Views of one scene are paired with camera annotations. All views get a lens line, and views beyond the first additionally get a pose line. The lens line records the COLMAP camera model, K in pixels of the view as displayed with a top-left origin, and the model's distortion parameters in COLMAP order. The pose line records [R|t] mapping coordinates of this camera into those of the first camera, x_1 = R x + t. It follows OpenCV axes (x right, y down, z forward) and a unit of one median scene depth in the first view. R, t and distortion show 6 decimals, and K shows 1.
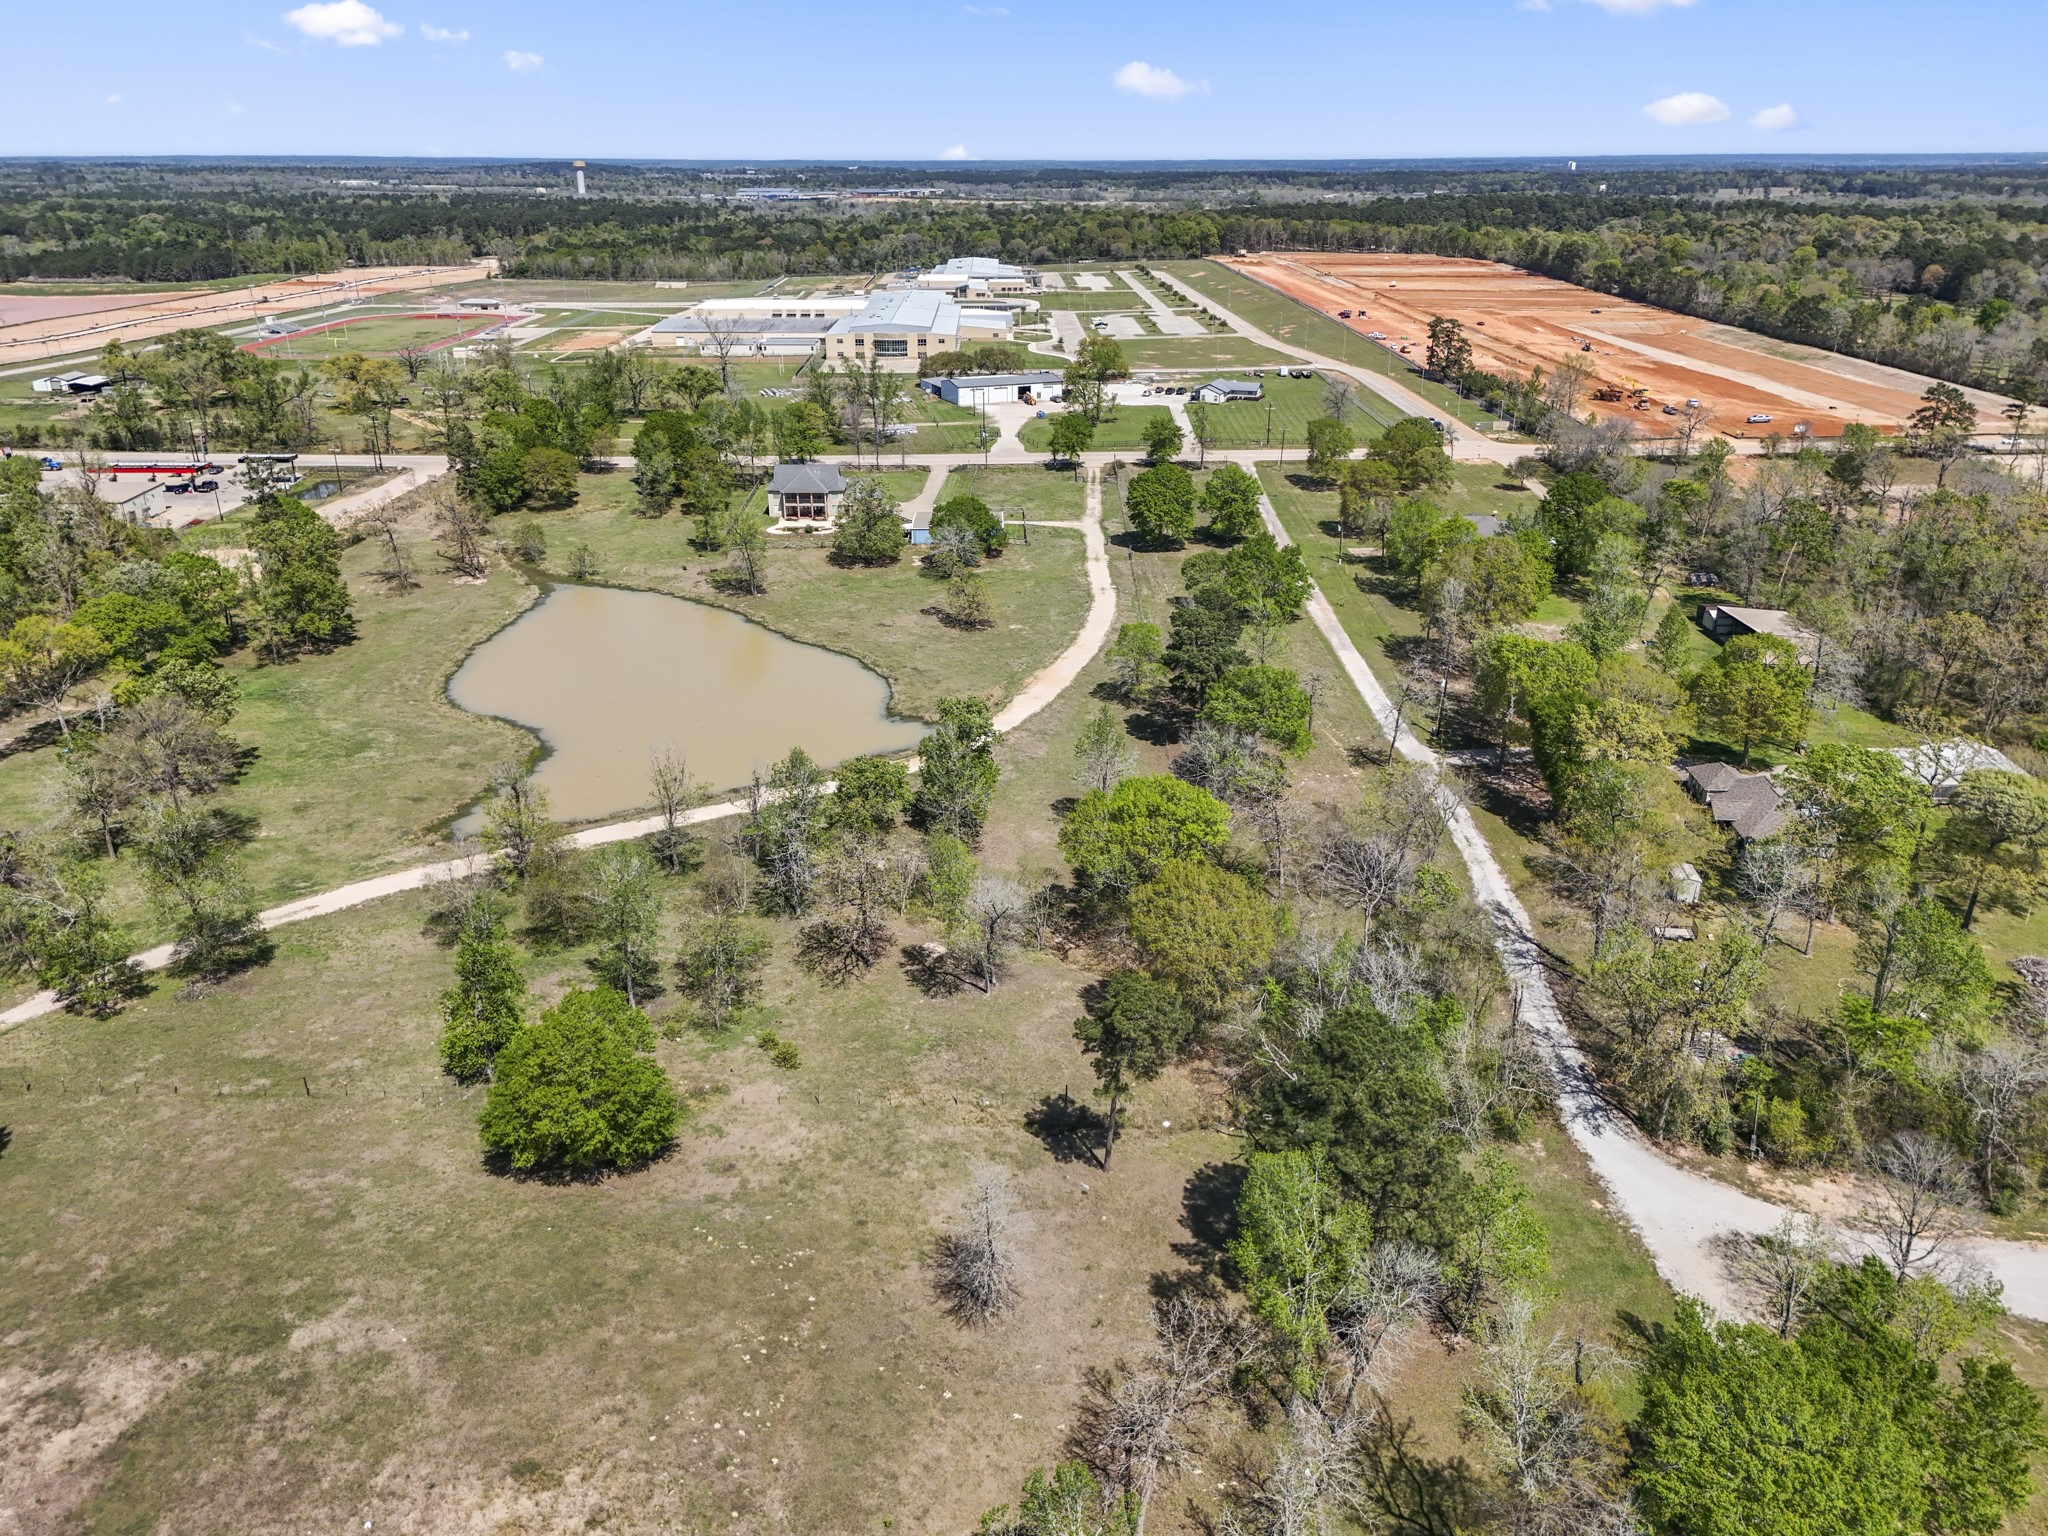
lens RADIAL K [[1495.7, 0, 1024.0], [0, 1495.7, 768.0], [0, 0, 1]] dist [0.075821, -0.076744]
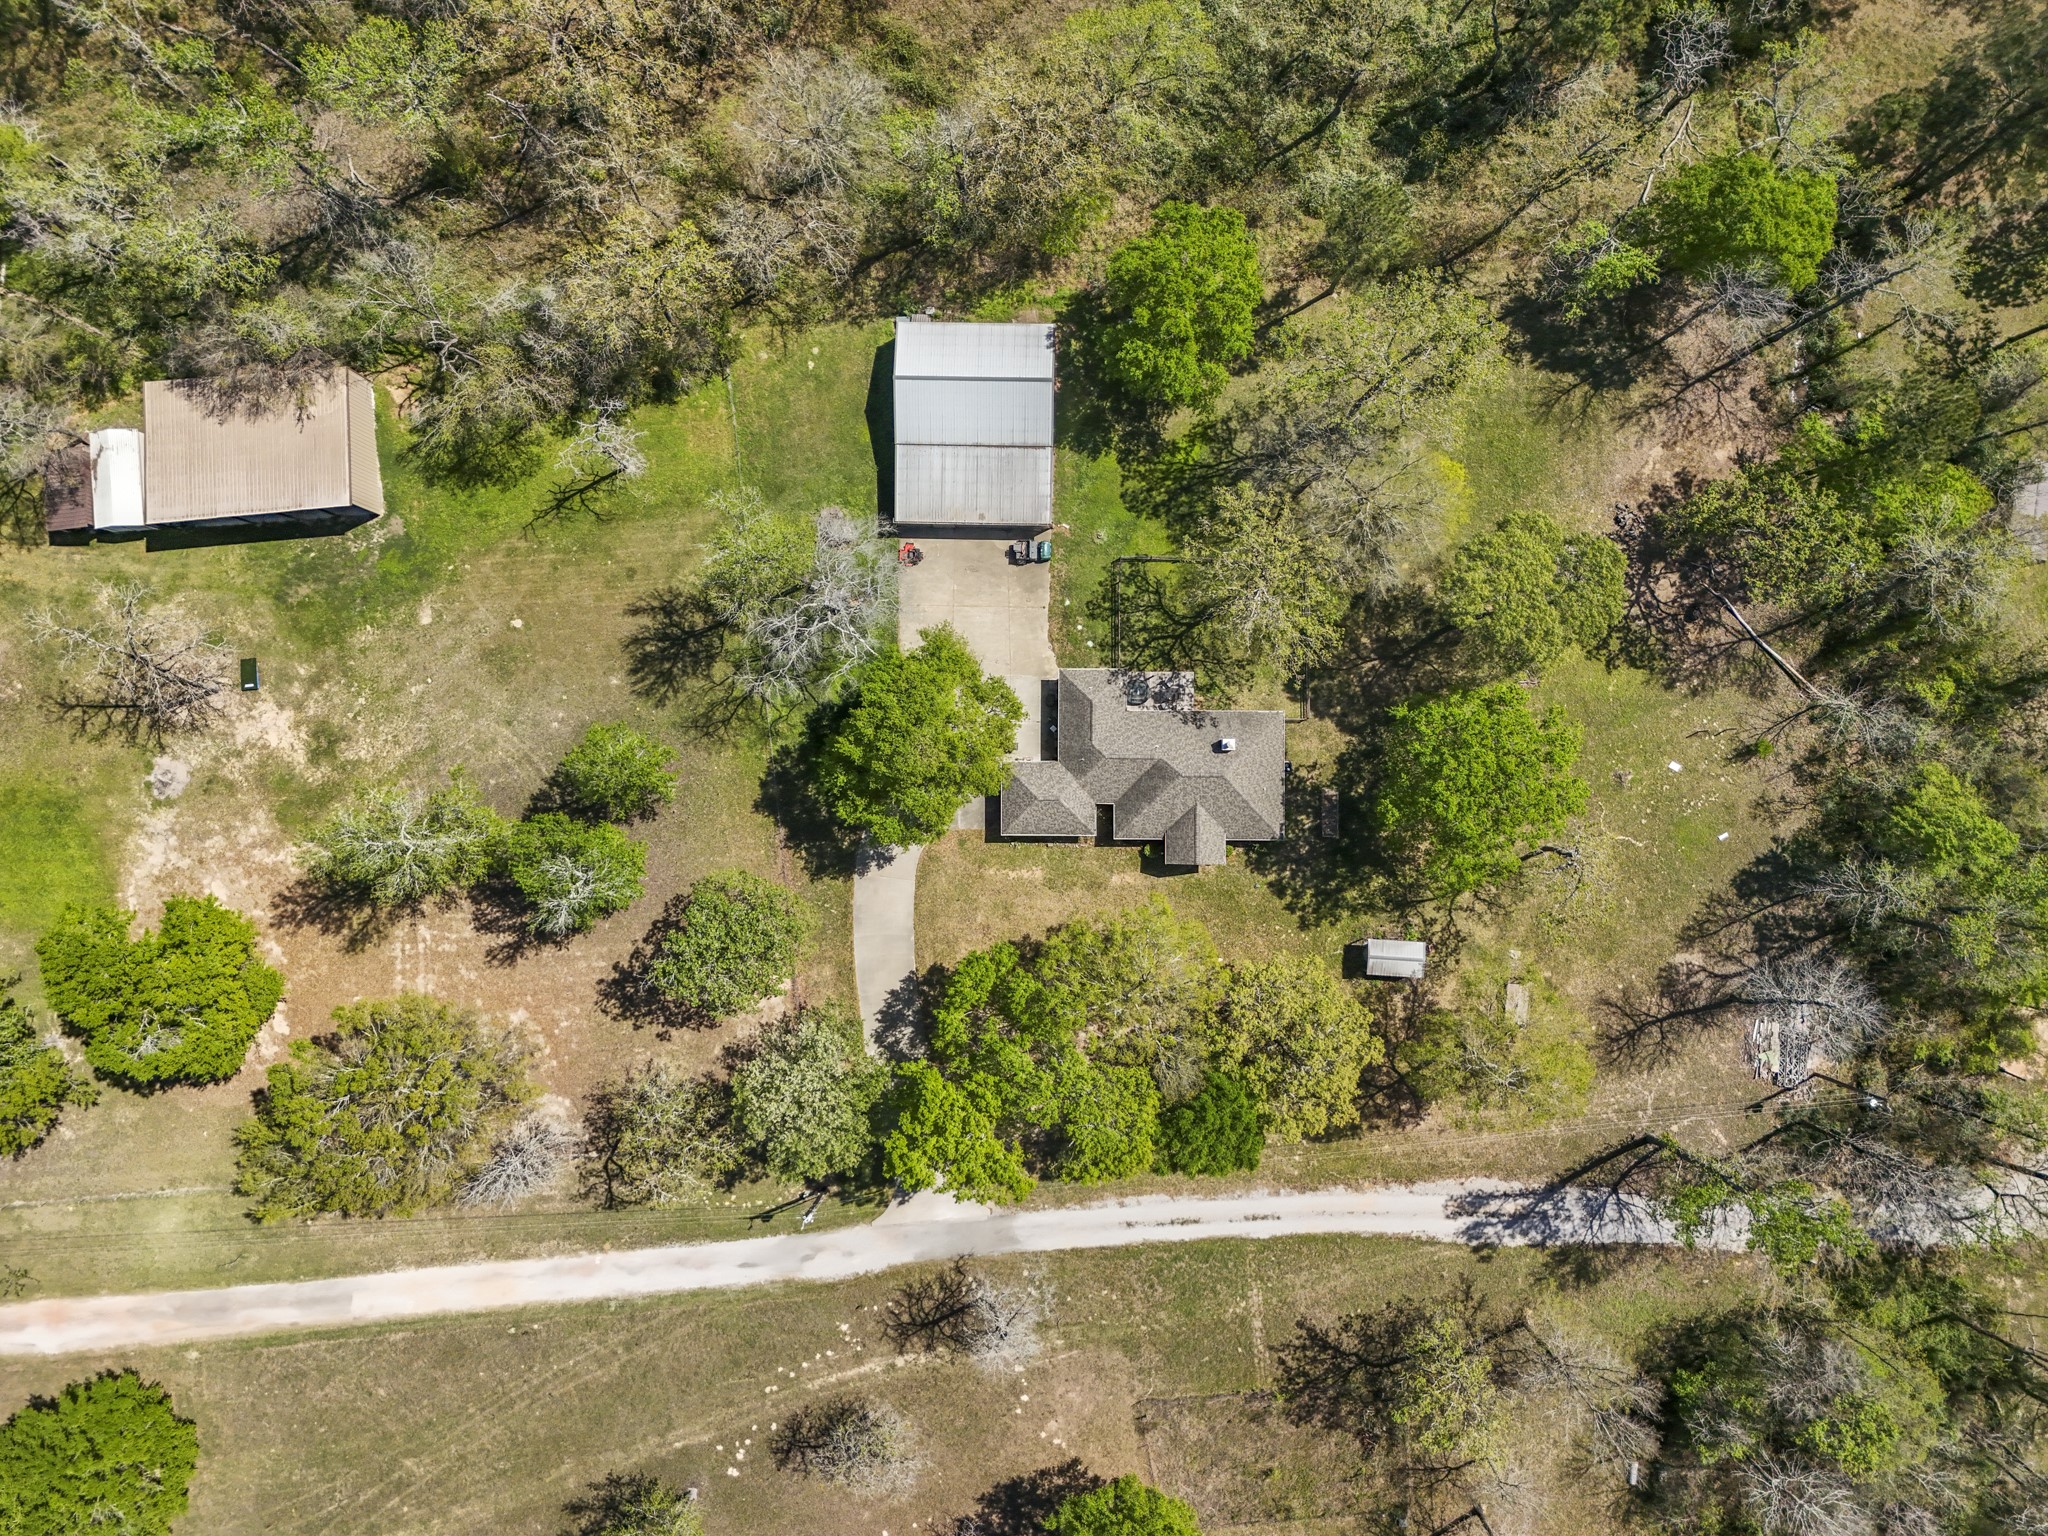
lens RADIAL K [[1495.7, 0, 1024.0], [0, 1495.7, 768.0], [0, 0, 1]] dist [0.075821, -0.076744]
pose [[-0.085524, -0.996196, 0.016725, 0.227601], [0.386963, -0.017743, 0.921924, -0.281355], [-0.918120, 0.085319, 0.387009, 0.380301]]
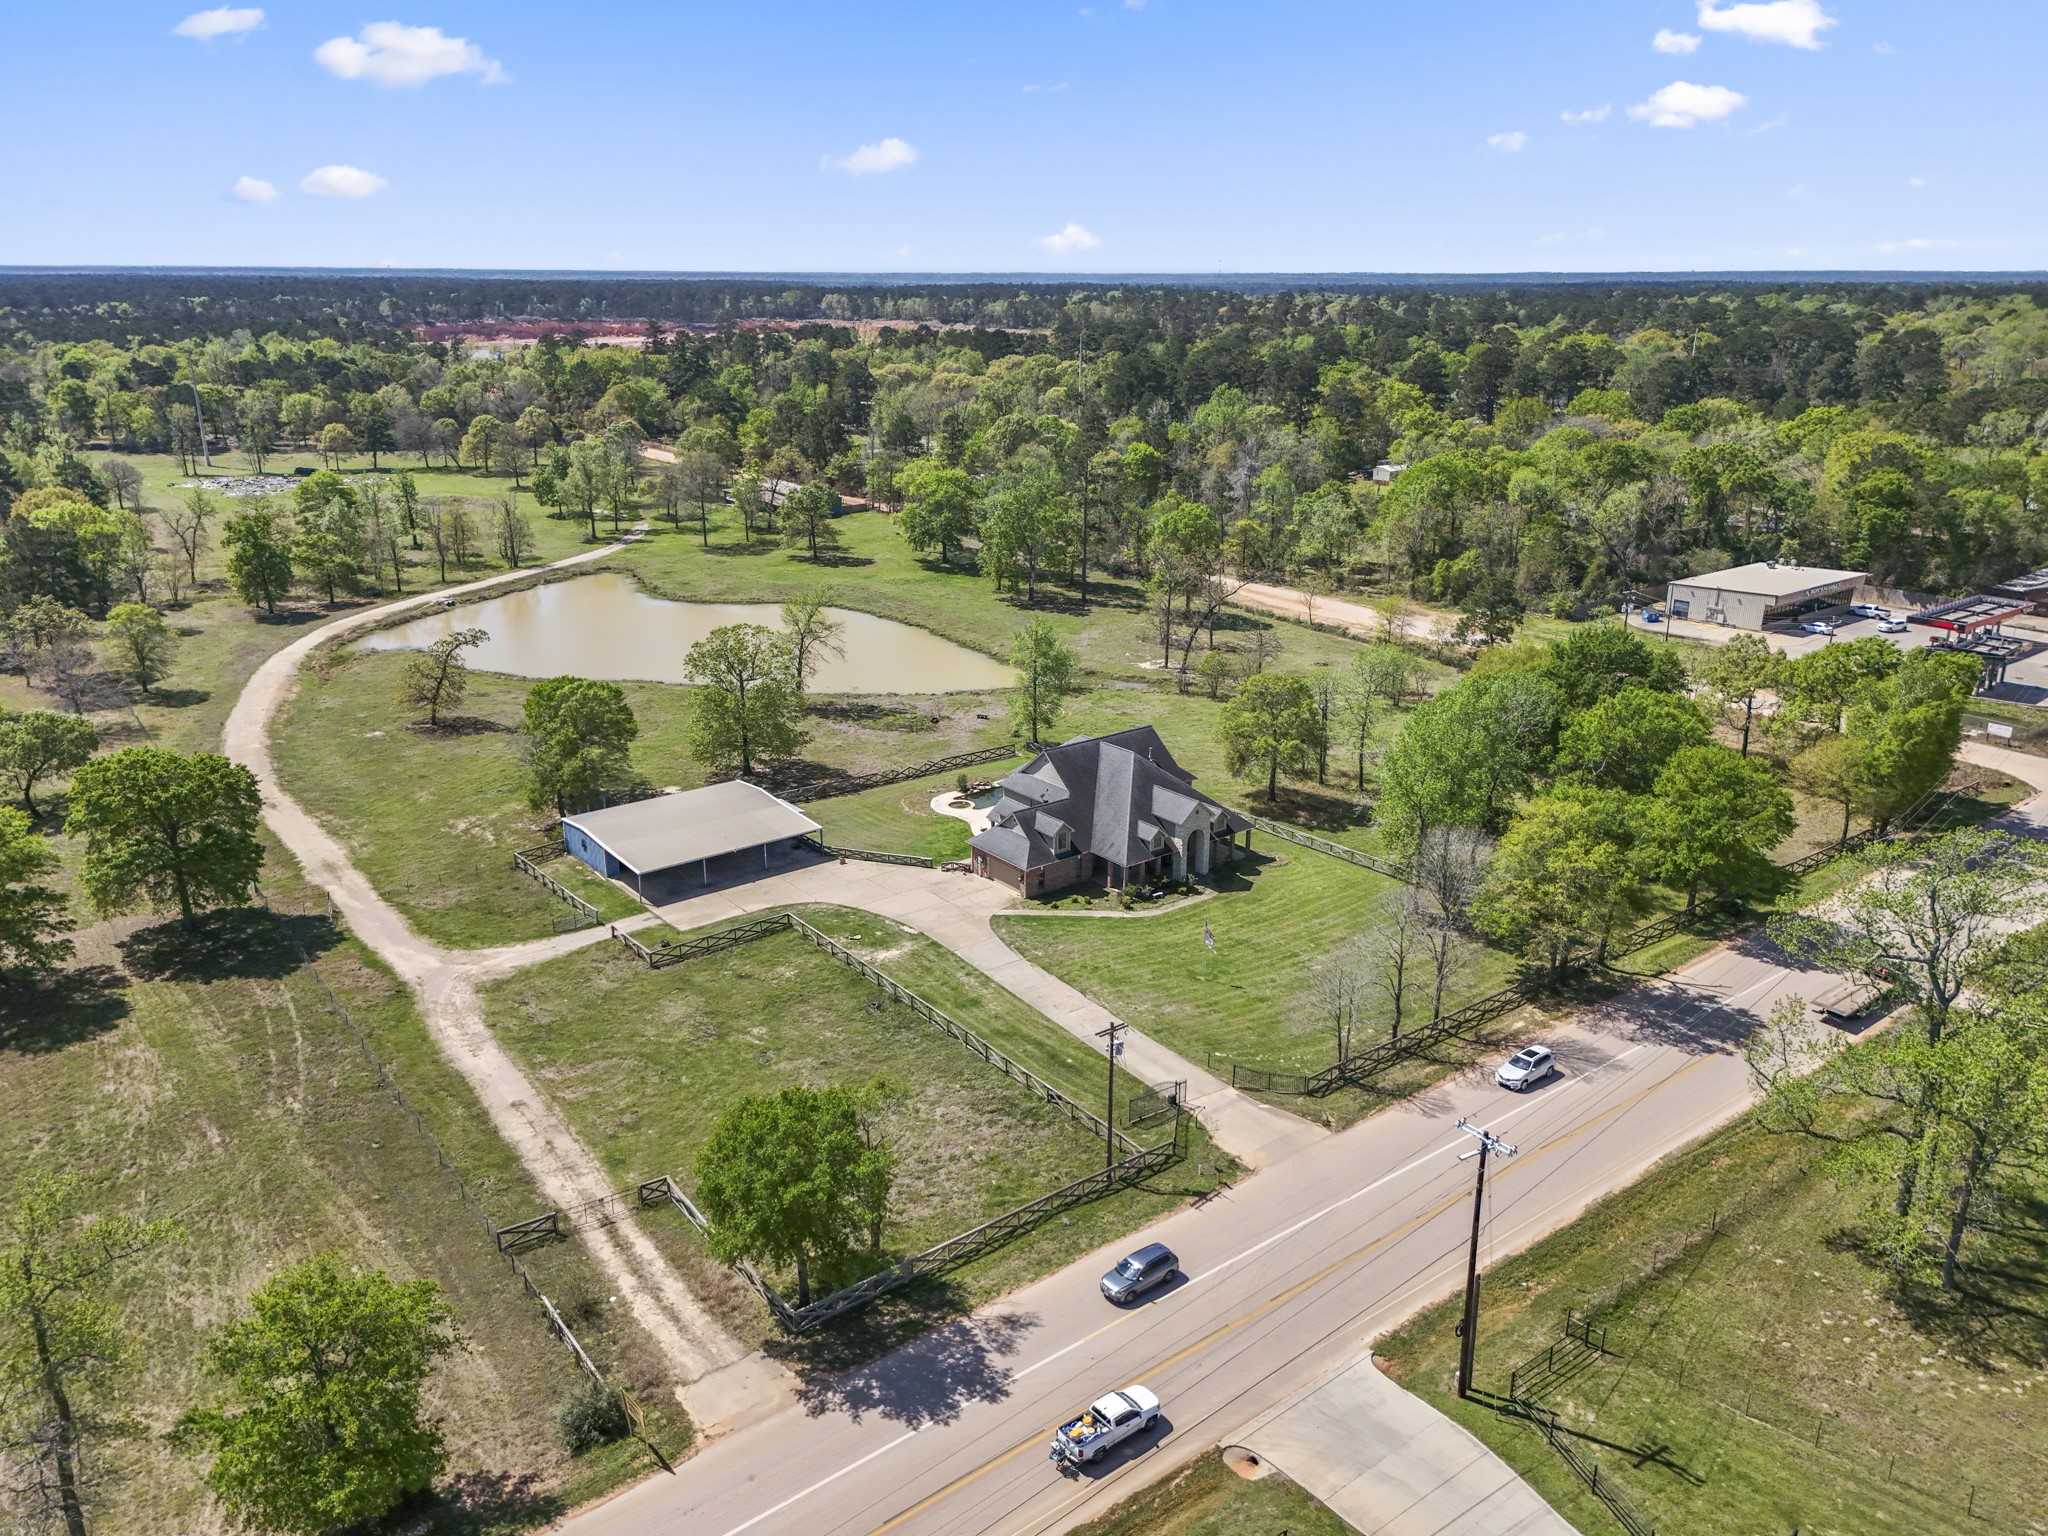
lens RADIAL K [[1507.9, 0, 1025.0], [0, 1507.9, 754.7], [0, 0, 1]] dist [0.079500, -0.081176]
pose [[-0.795696, 0.181484, -0.577868, 0.113591], [-0.228509, 0.793610, 0.563885, -0.380270], [0.560938, 0.580729, -0.590002, 1.076581]]
